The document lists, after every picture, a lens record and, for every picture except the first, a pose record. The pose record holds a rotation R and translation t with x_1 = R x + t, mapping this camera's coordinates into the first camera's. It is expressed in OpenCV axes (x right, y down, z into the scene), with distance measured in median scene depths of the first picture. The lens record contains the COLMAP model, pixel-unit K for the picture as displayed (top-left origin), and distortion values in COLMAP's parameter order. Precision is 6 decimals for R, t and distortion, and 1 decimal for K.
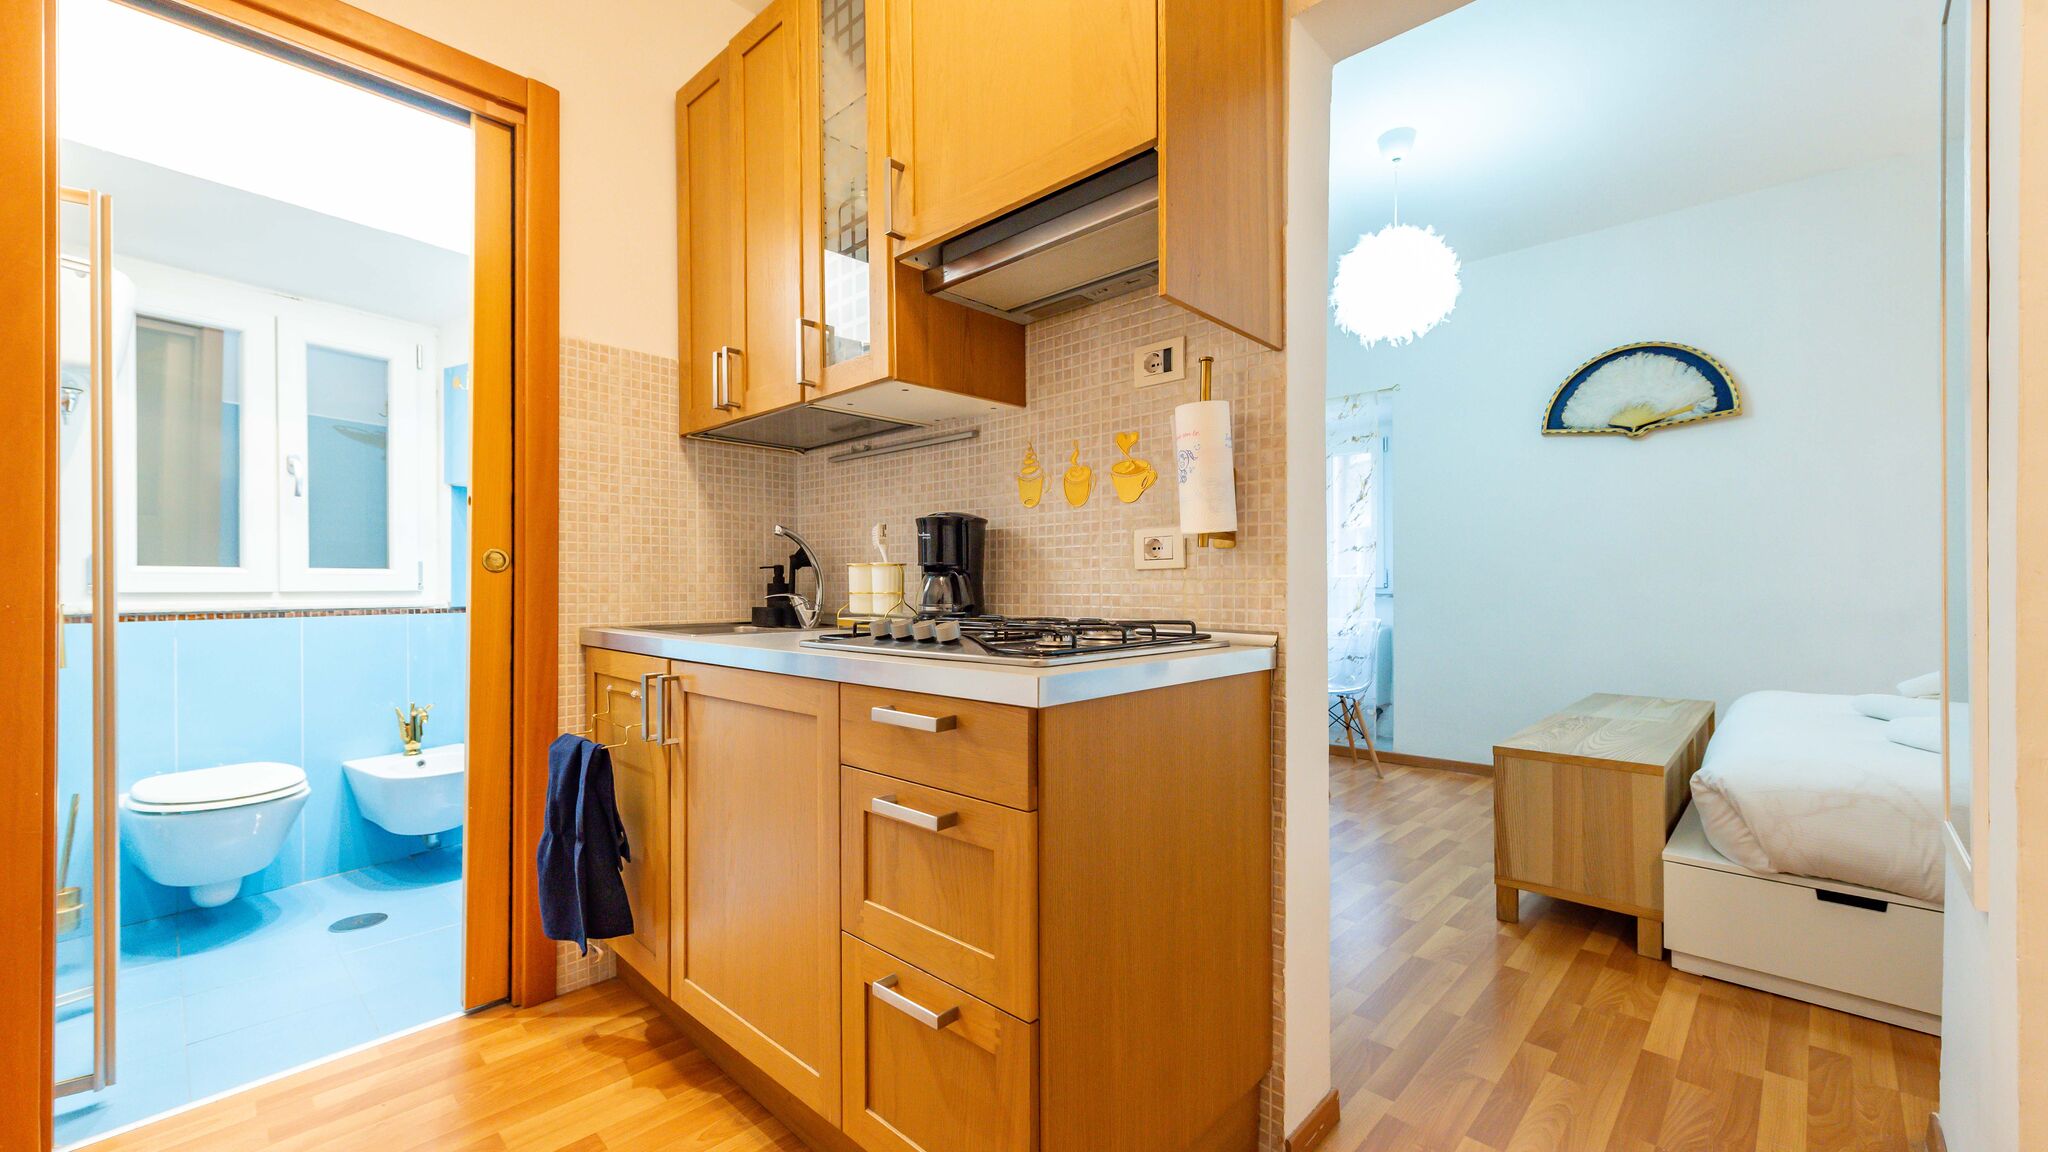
lens RADIAL K [[864.8, 0, 970.6], [0, 864.8, 590.4], [0, 0, 1]] dist [0.002285, 0.000287]
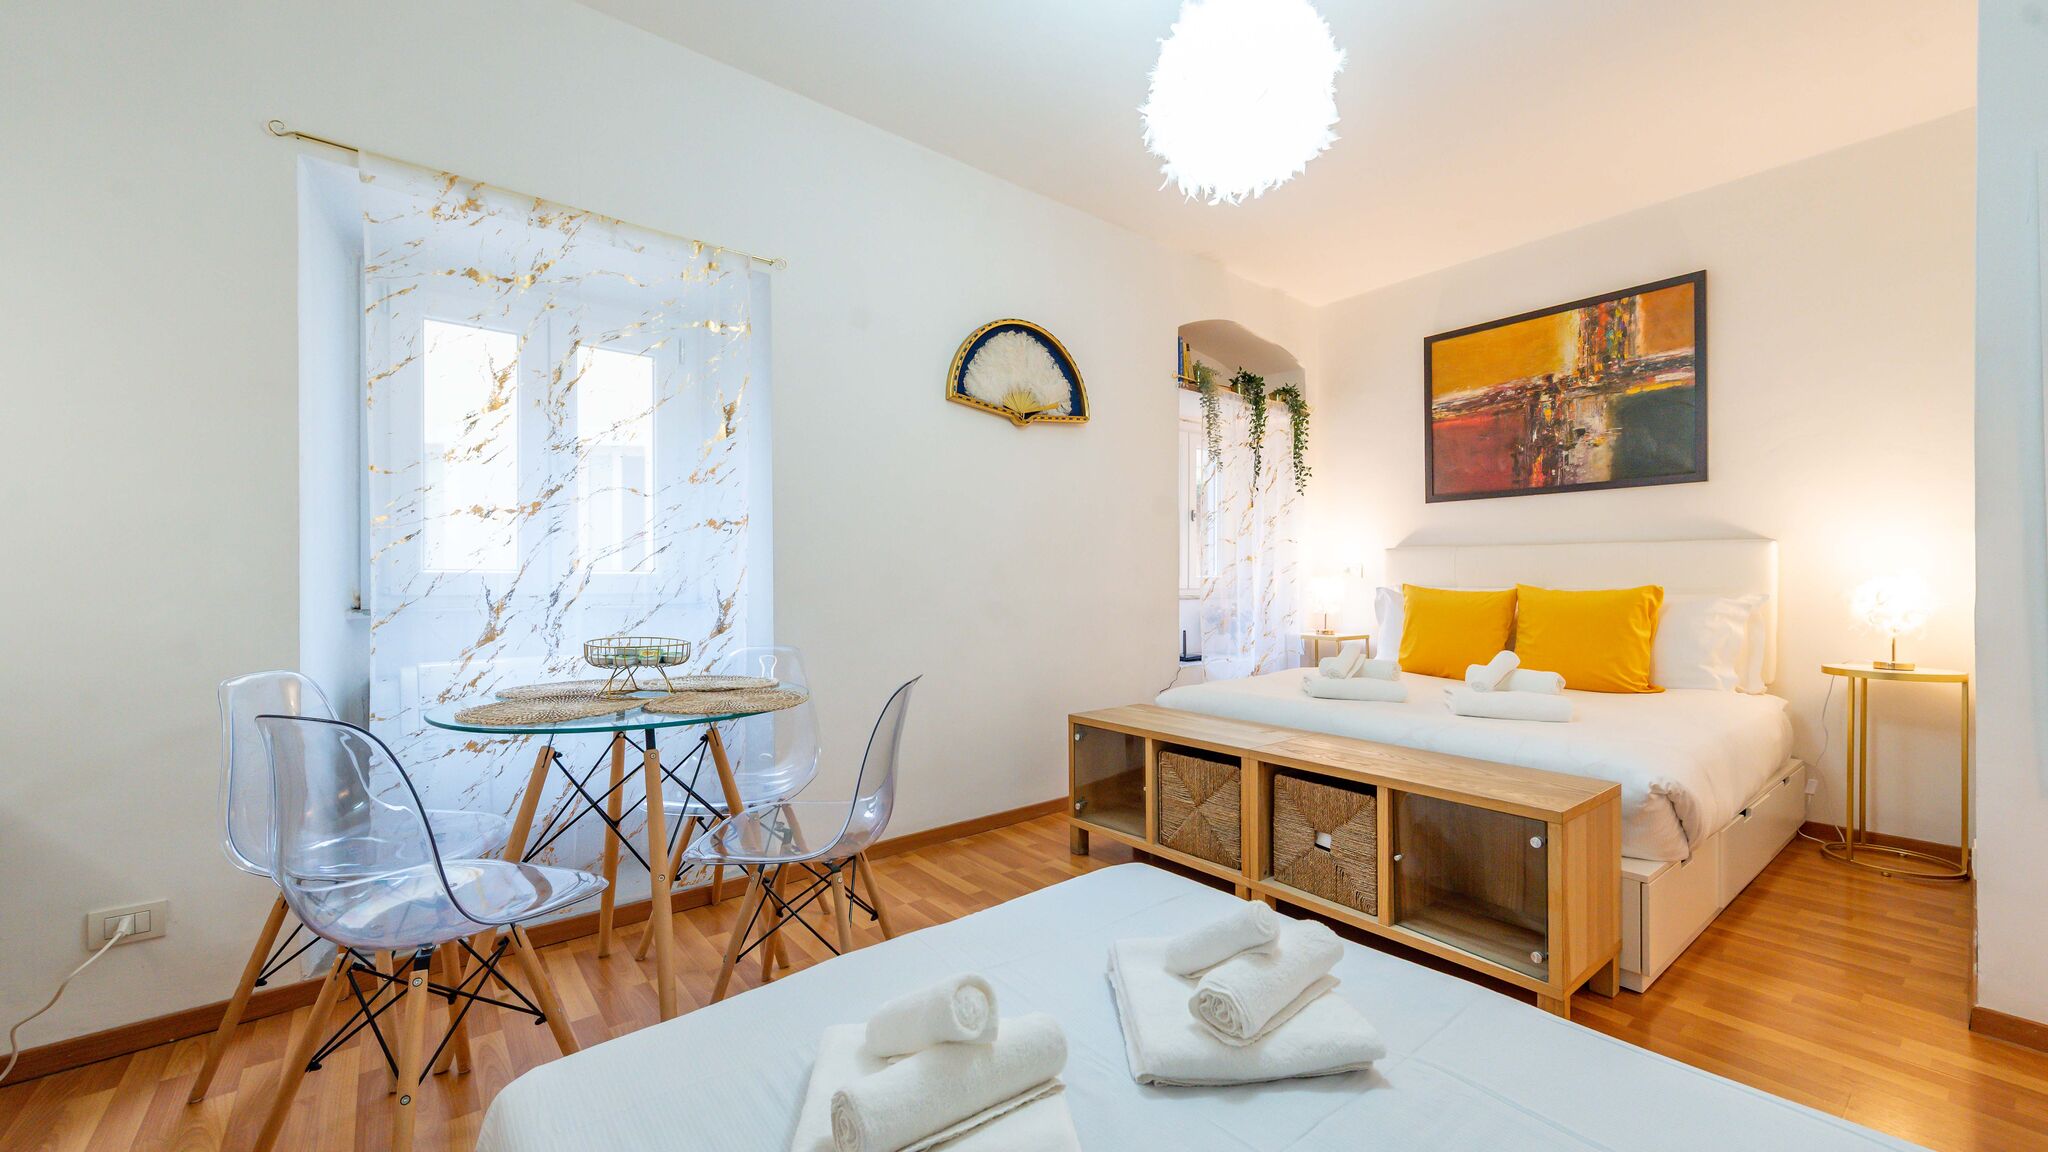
lens RADIAL K [[804.2, 0, 1012.9], [0, 804.2, 580.1], [0, 0, 1]] dist [0.014749, -0.000634]
pose [[0.121335, 0.004130, 0.992603, -0.068870], [0.004715, 0.999978, -0.004737, -0.010751], [-0.992600, 0.005255, 0.121313, 0.914487]]
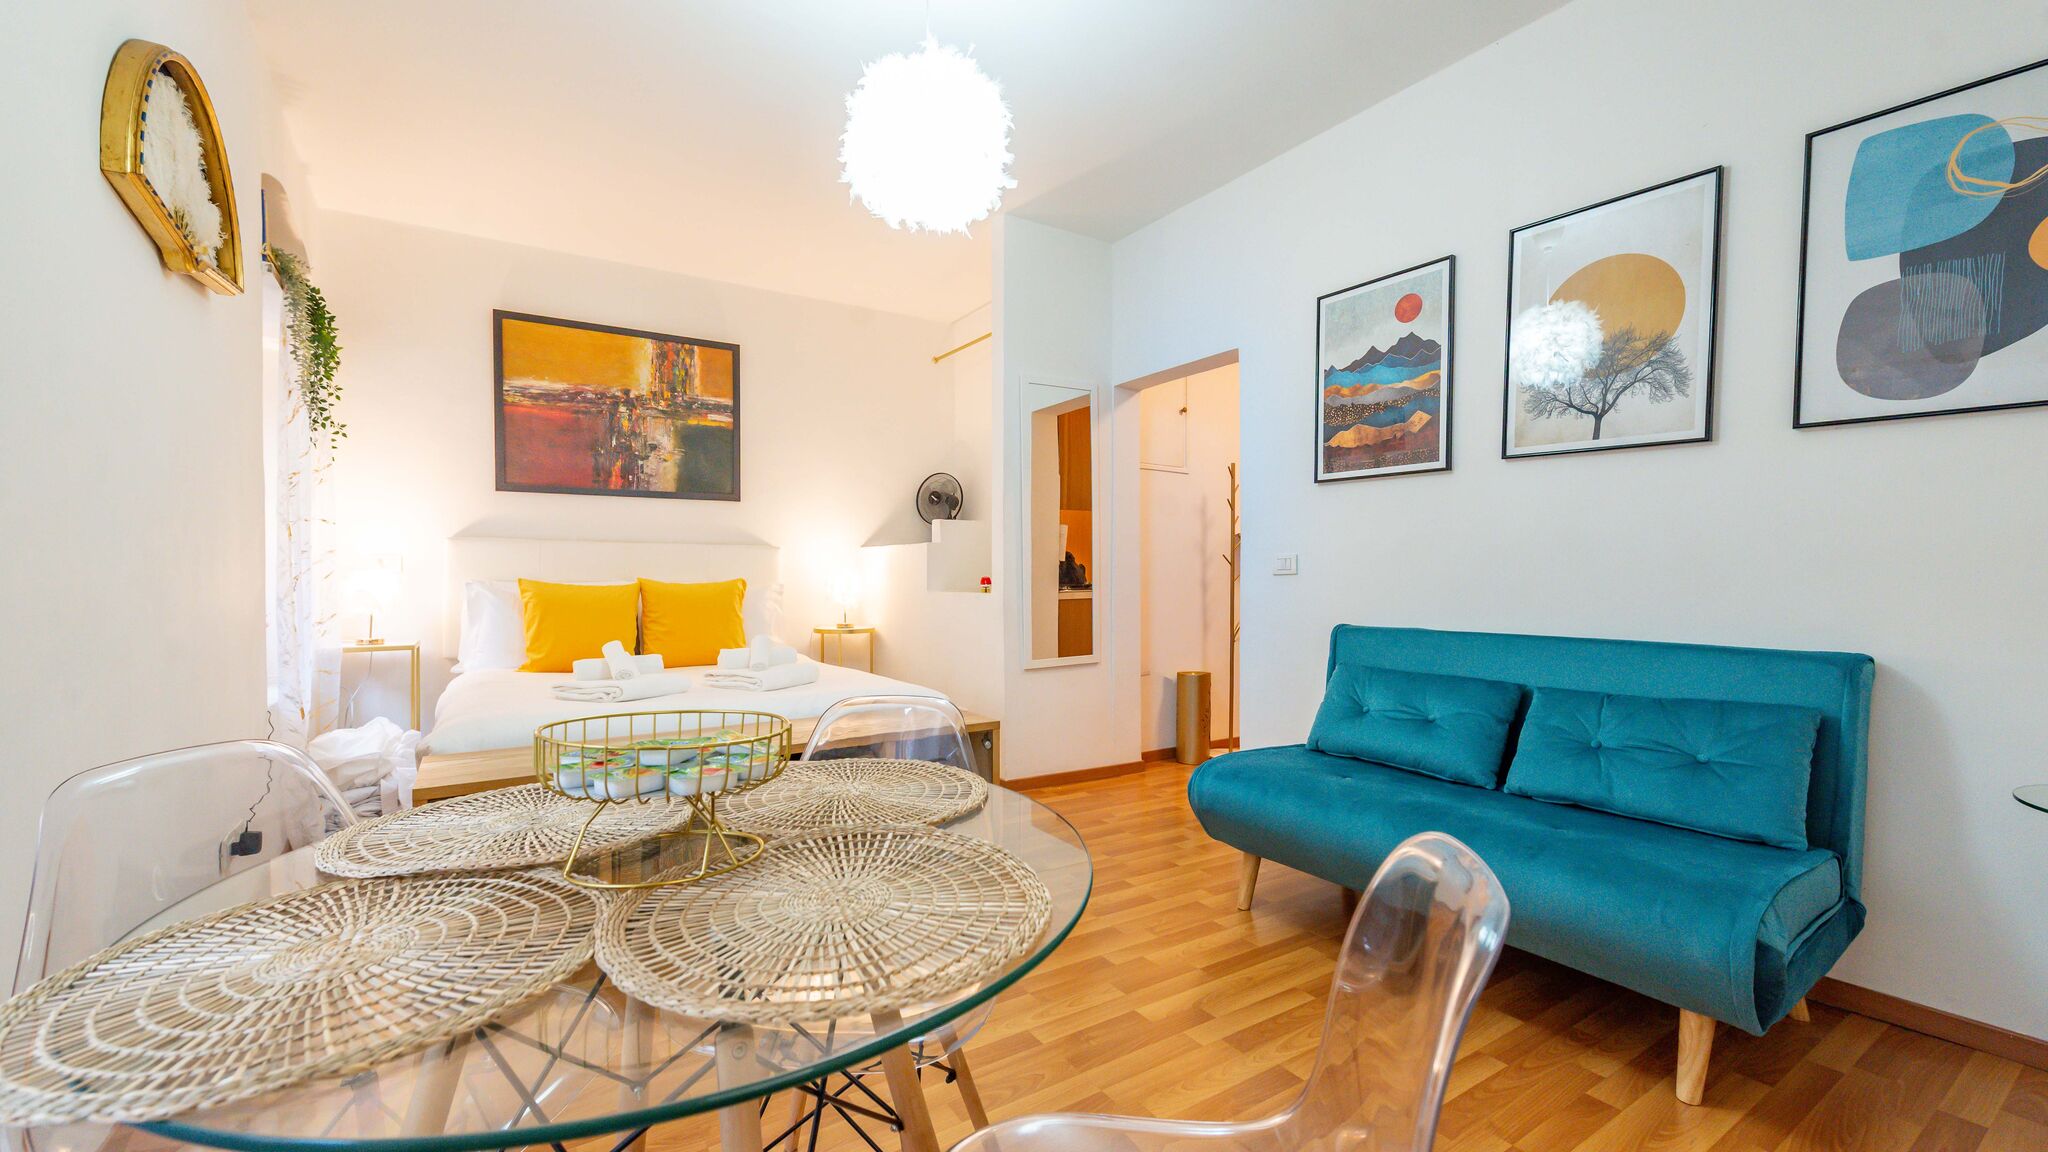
lens RADIAL K [[803.3, 0, 1035.3], [0, 803.3, 584.0], [0, 0, 1]] dist [-0.001428, -0.000129]
pose [[-0.982430, 0.002824, 0.186608, 0.246875], [0.005757, 0.999868, 0.015178, -0.013770], [-0.186540, 0.015985, -0.982317, 1.343712]]
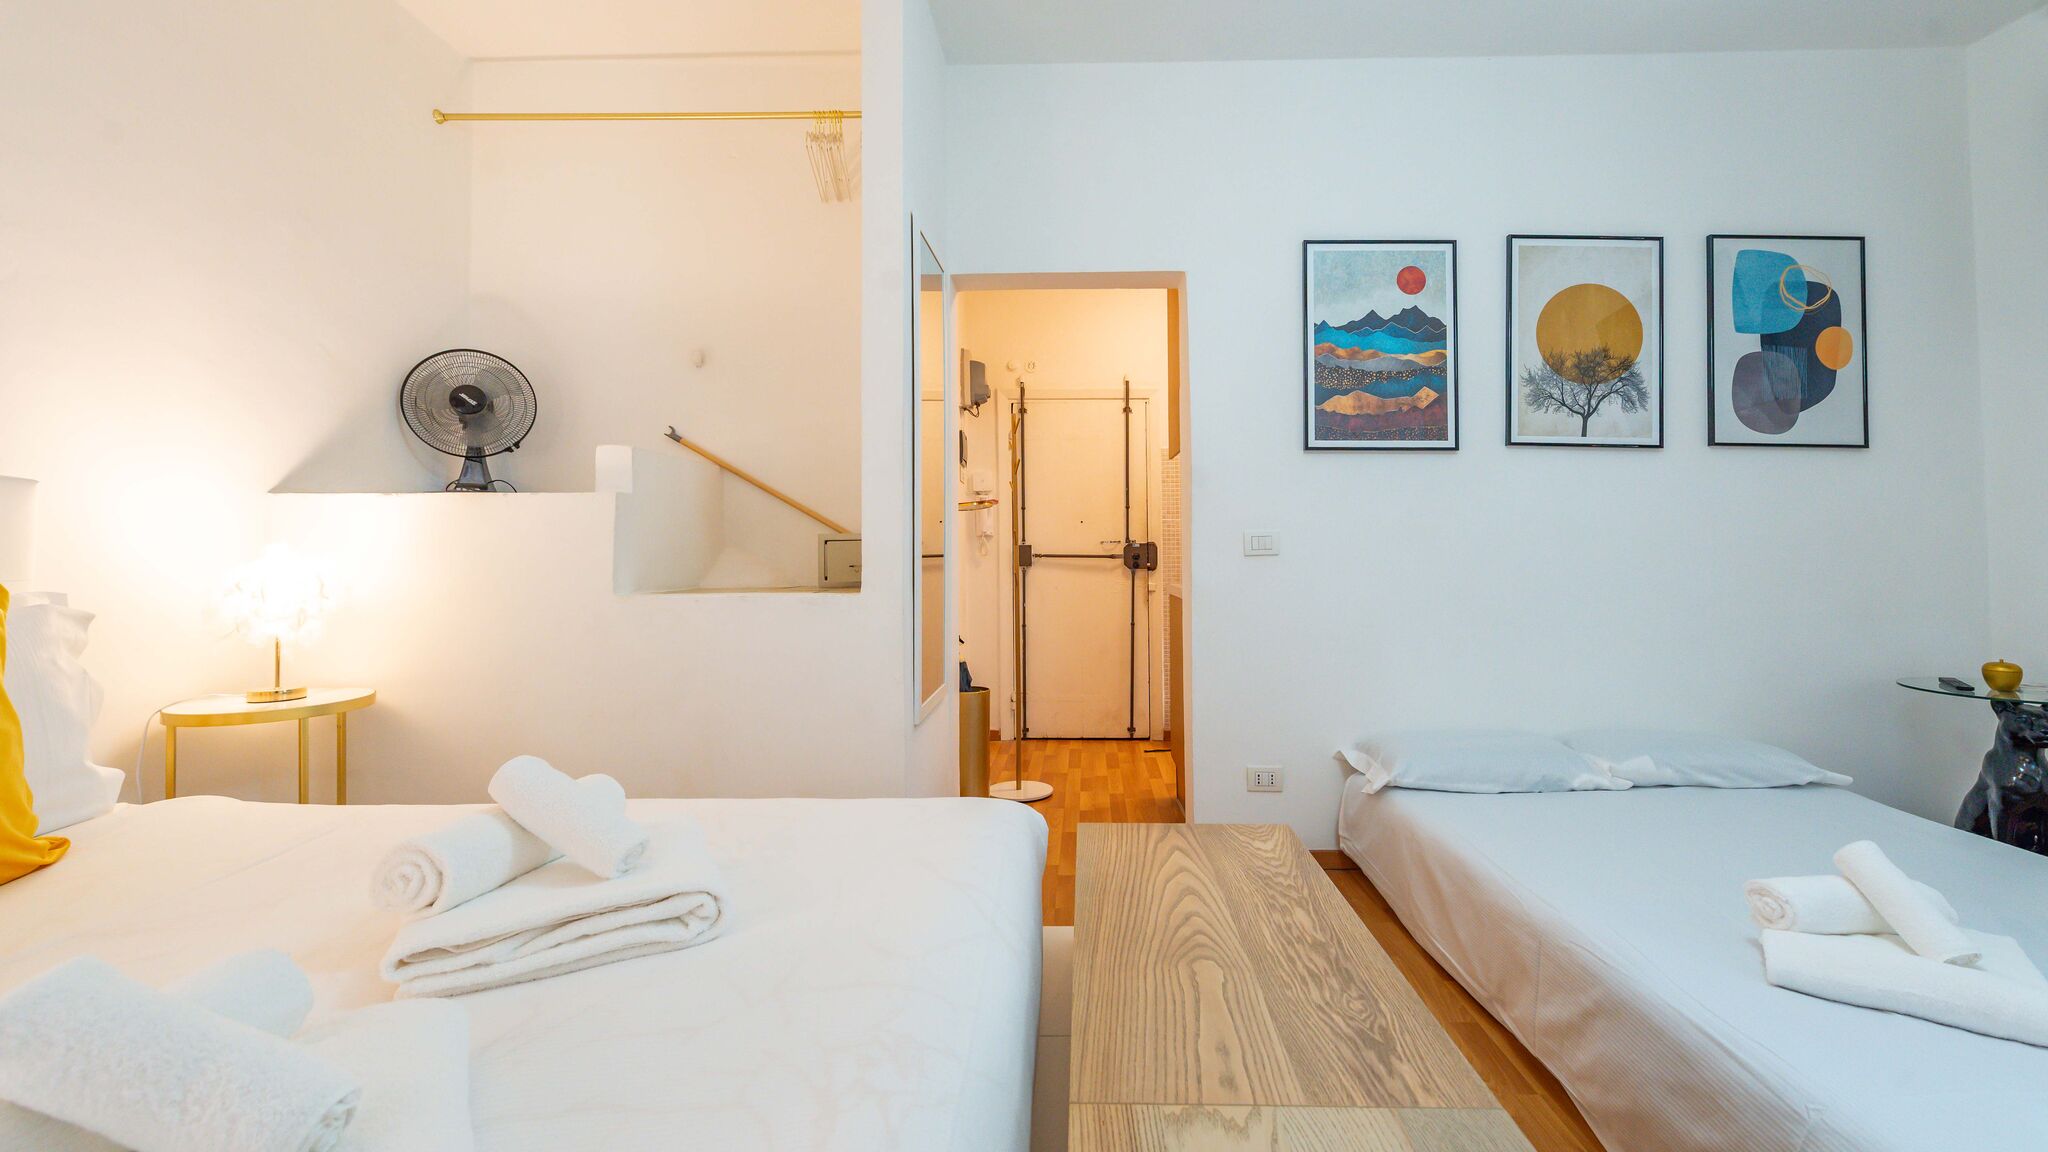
lens RADIAL K [[823.5, 0, 1069.9], [0, 823.5, 526.2], [0, 0, 1]] dist [0.017253, -0.005293]
pose [[-0.719769, -0.015739, -0.694035, 0.755586], [0.004125, 0.999628, -0.026947, -0.015610], [0.694201, -0.022259, -0.719437, 0.885386]]
